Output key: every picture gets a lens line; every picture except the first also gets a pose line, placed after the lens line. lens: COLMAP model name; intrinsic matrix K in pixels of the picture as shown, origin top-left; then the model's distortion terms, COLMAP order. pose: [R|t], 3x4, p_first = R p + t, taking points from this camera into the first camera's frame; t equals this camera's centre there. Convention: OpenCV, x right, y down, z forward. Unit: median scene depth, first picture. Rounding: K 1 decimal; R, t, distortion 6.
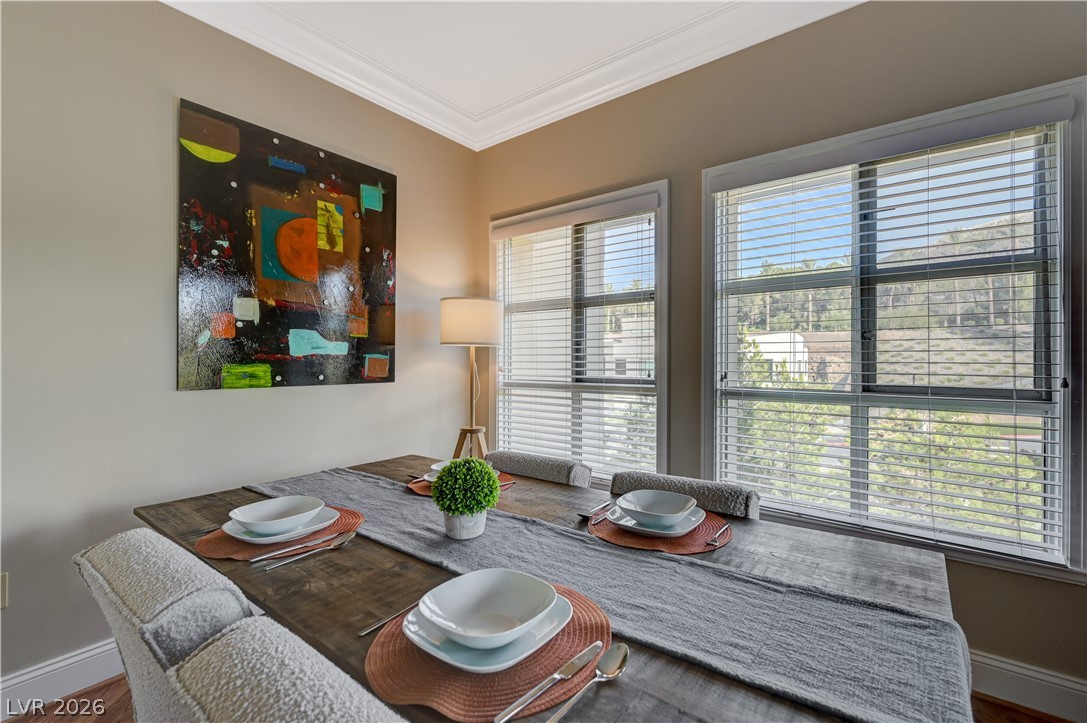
lens RADIAL K [[481.9, 0, 547.1], [0, 481.9, 361.9], [0, 0, 1]] dist [-0.000156, 0.000136]
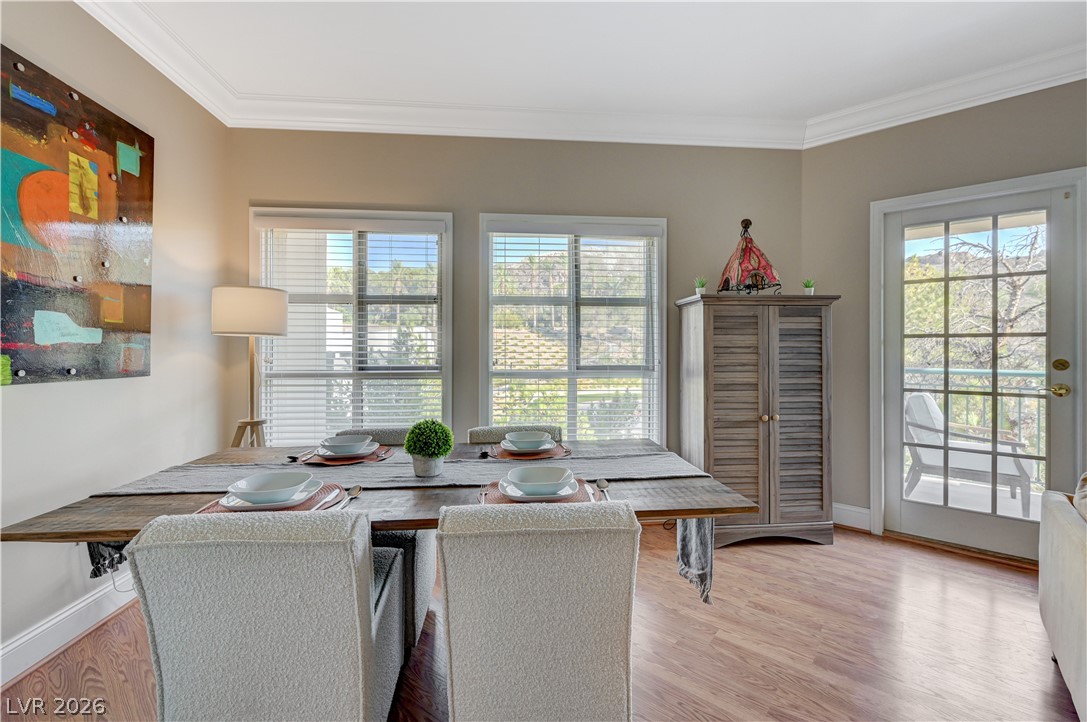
lens RADIAL K [[481.9, 0, 541.2], [0, 481.9, 354.5], [0, 0, 1]] dist [-0.000156, 0.000136]
pose [[0.737673, -0.003174, 0.675151, -0.431690], [0.002240, 0.999995, 0.002254, 0.003515], [-0.675154, -0.000151, 0.737676, -0.125524]]
